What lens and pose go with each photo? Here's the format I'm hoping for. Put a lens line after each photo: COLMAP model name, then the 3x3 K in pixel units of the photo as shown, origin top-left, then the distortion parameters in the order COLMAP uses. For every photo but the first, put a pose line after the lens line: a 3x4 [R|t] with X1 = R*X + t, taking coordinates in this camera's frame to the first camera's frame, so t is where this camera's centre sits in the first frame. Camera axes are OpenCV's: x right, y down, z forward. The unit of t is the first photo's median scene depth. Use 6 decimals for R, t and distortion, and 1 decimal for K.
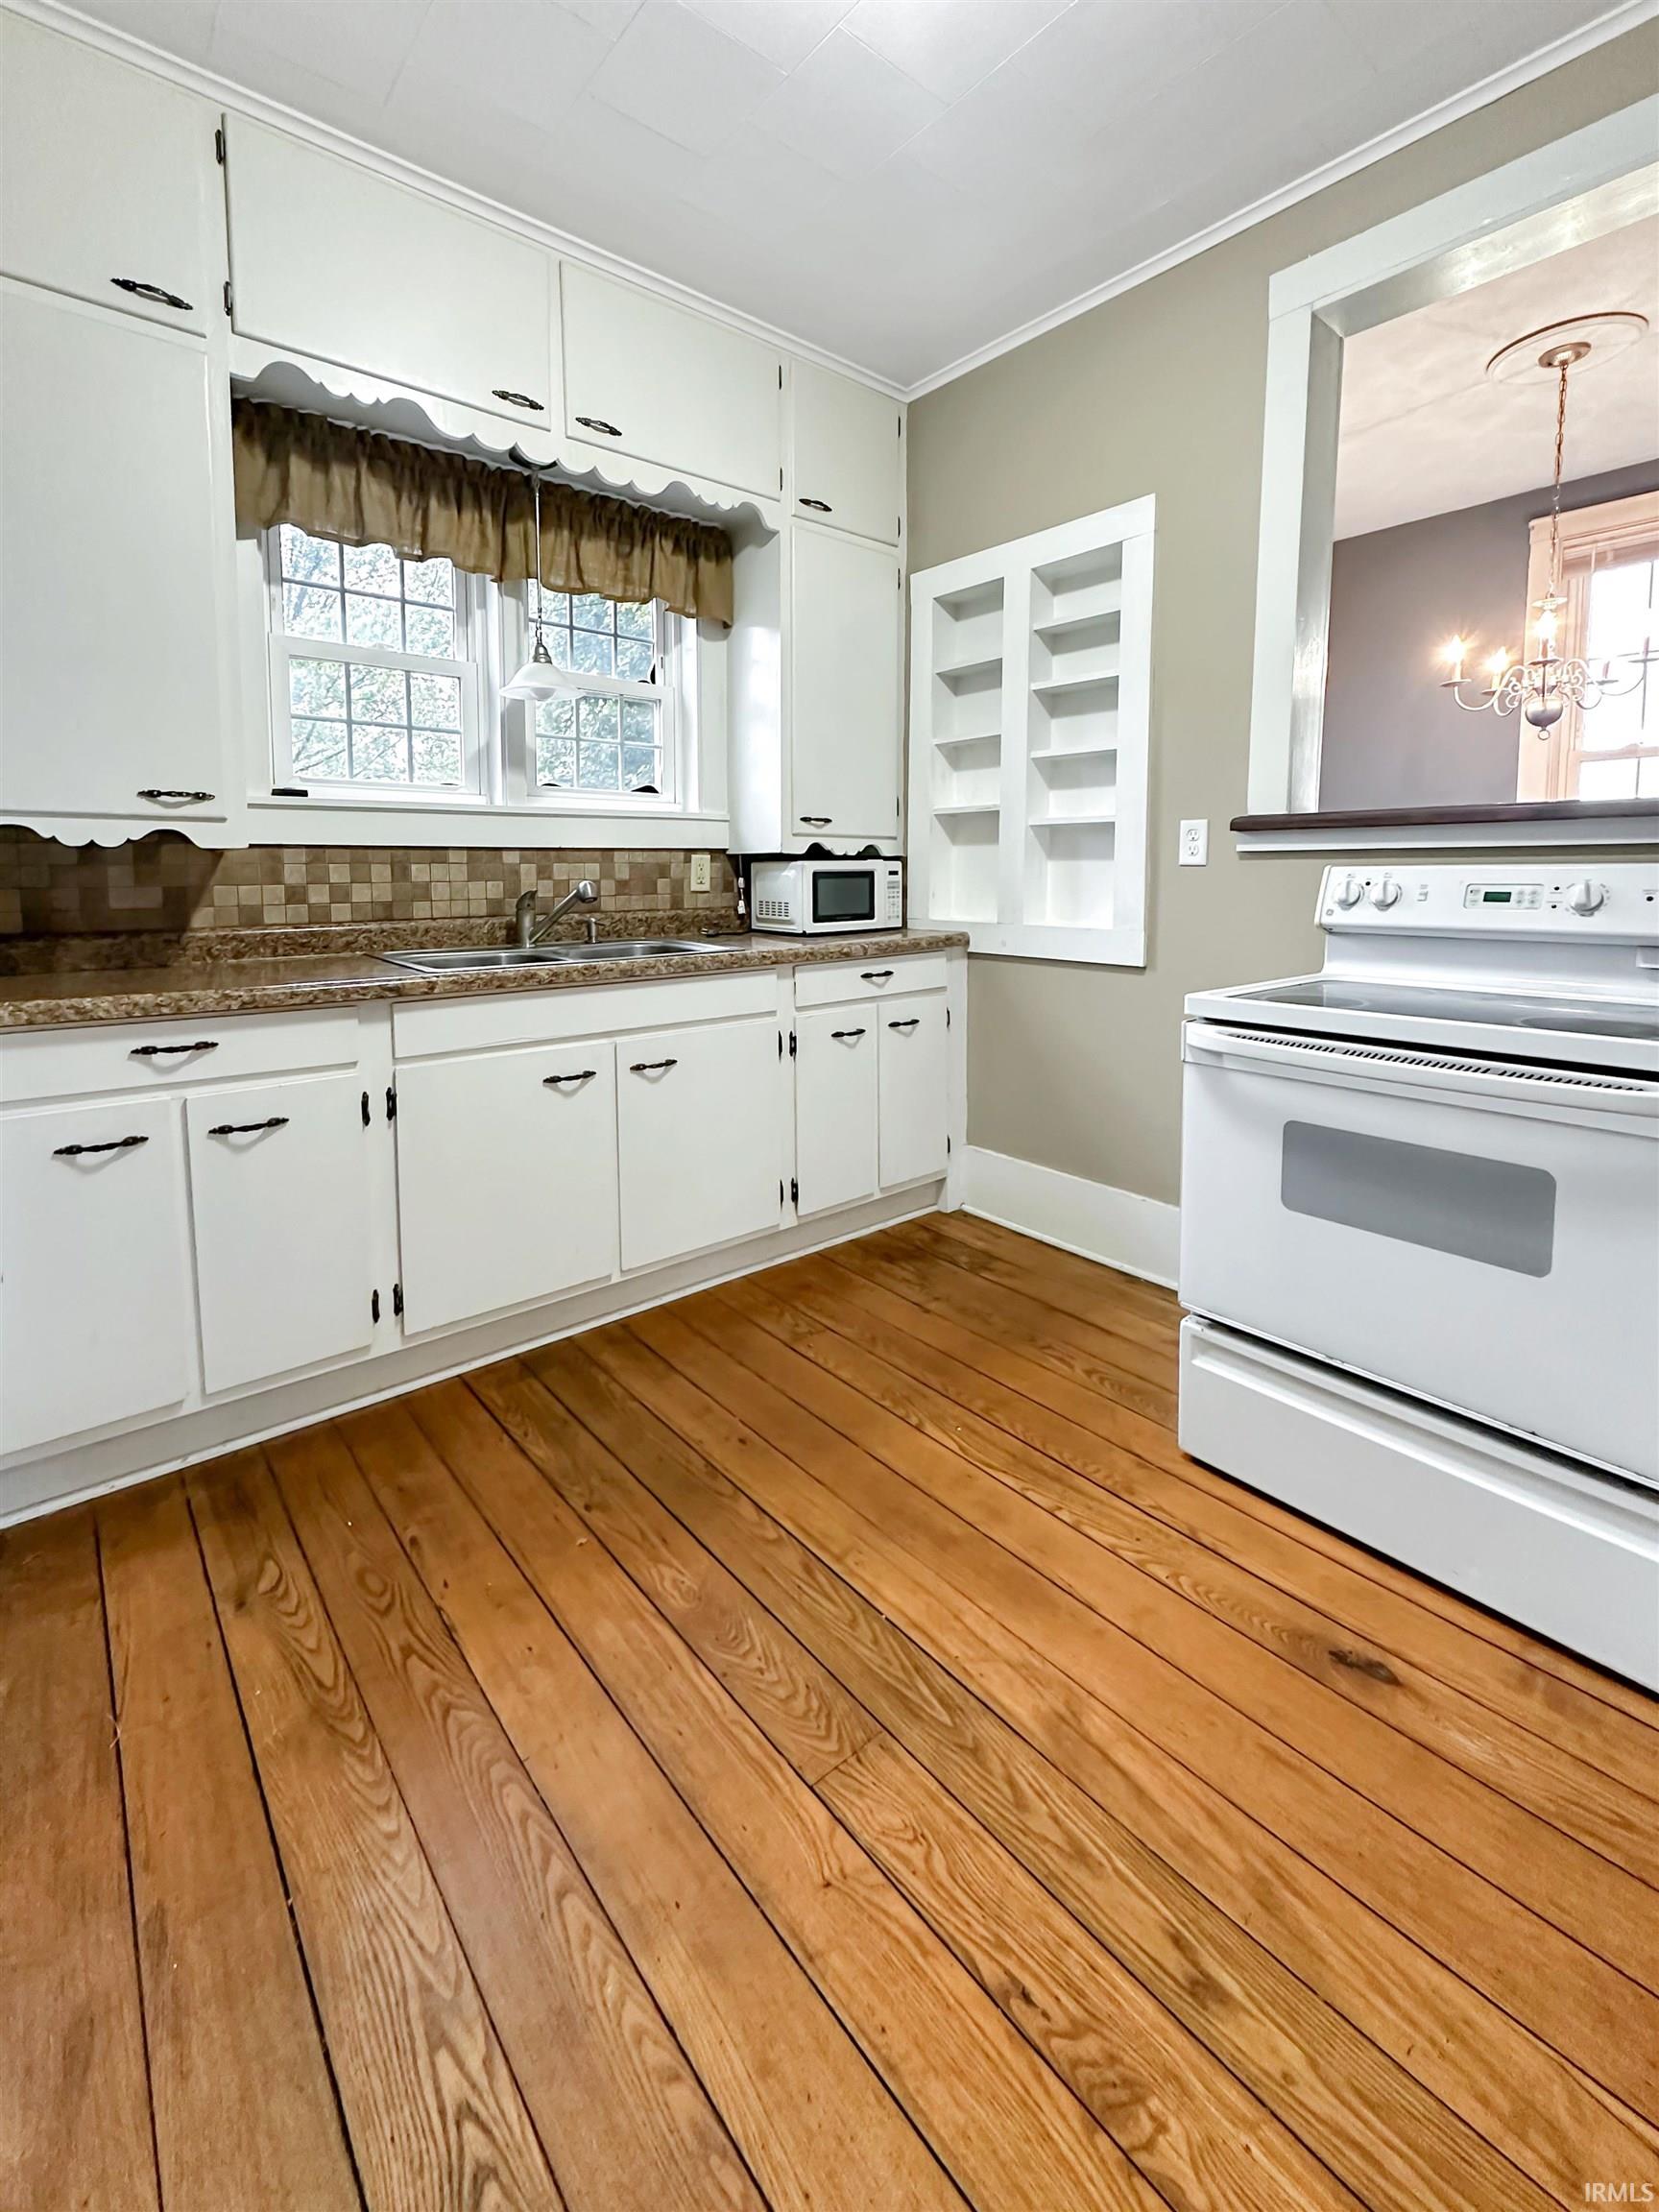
lens RADIAL K [[919.7, 0, 829.5], [0, 919.7, 1106.0], [0, 0, 1]] dist [-0.000867, -0.000125]
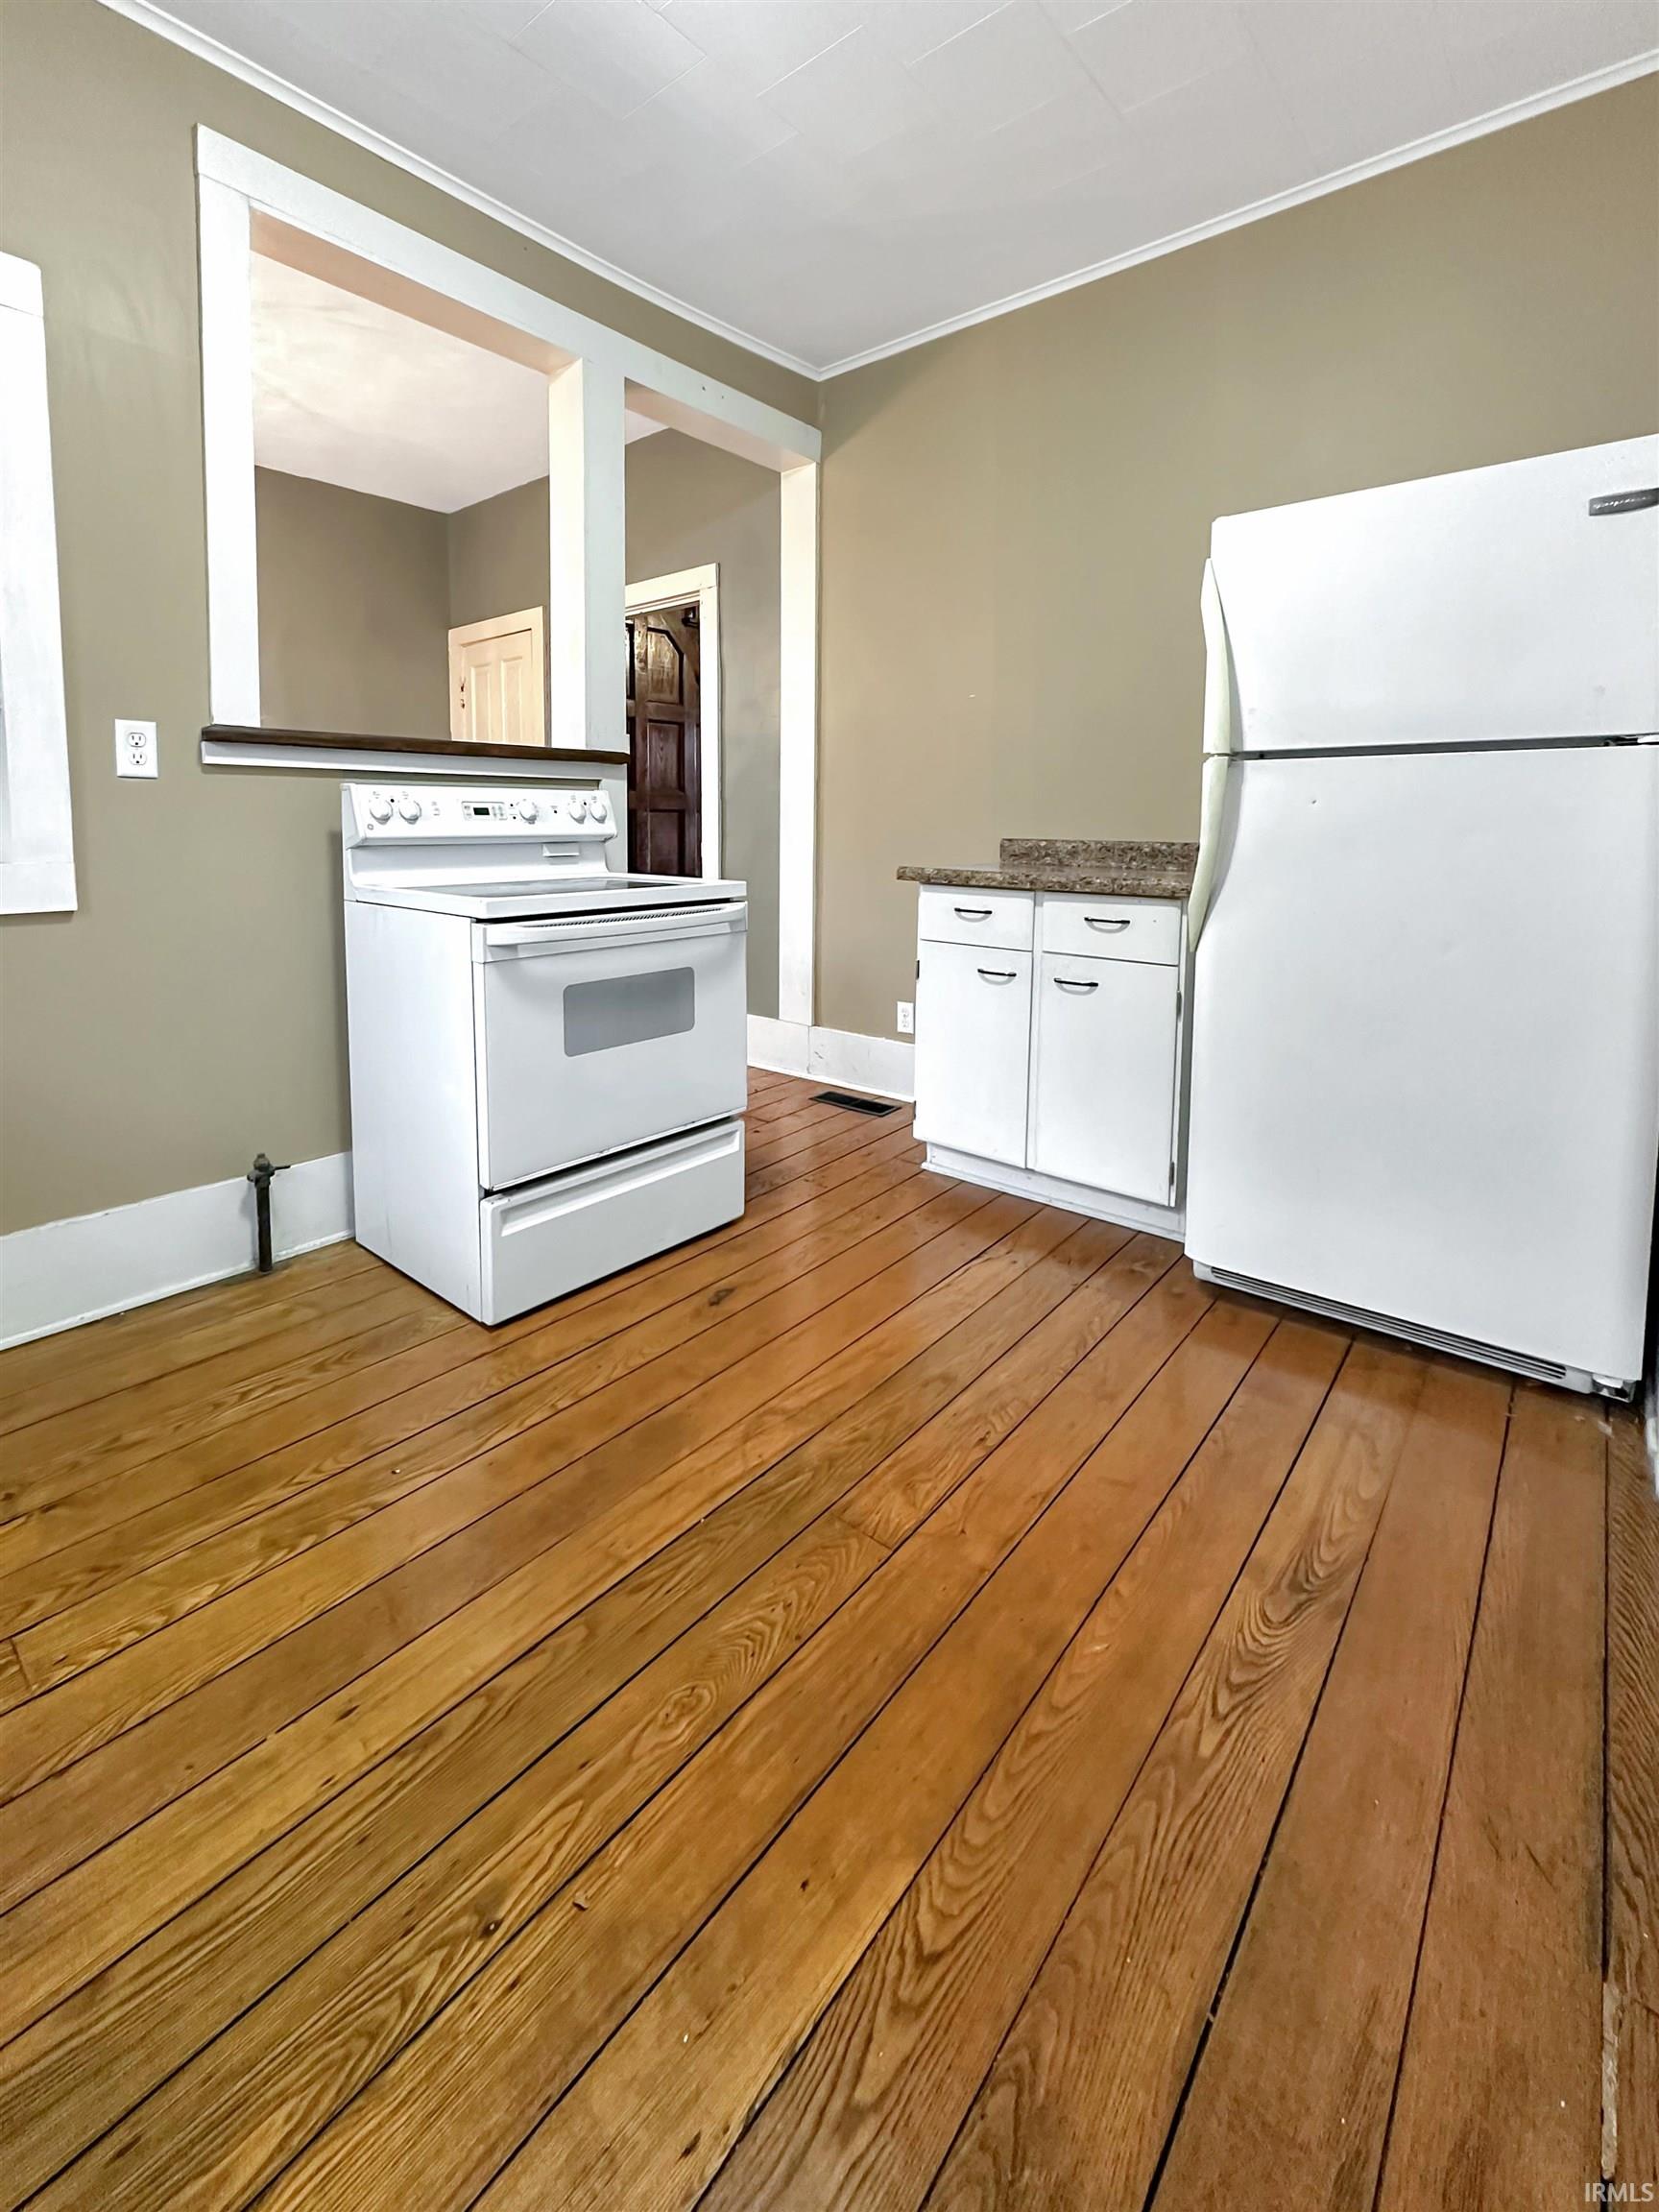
lens RADIAL K [[903.6, 0, 780.0], [0, 903.6, 1059.1], [0, 0, 1]] dist [-0.002360, -0.000217]
pose [[-0.143423, -0.250967, 0.957312, -0.820050], [0.238259, 0.930105, 0.279530, -0.181893], [-0.960553, 0.268180, -0.073603, 0.905636]]
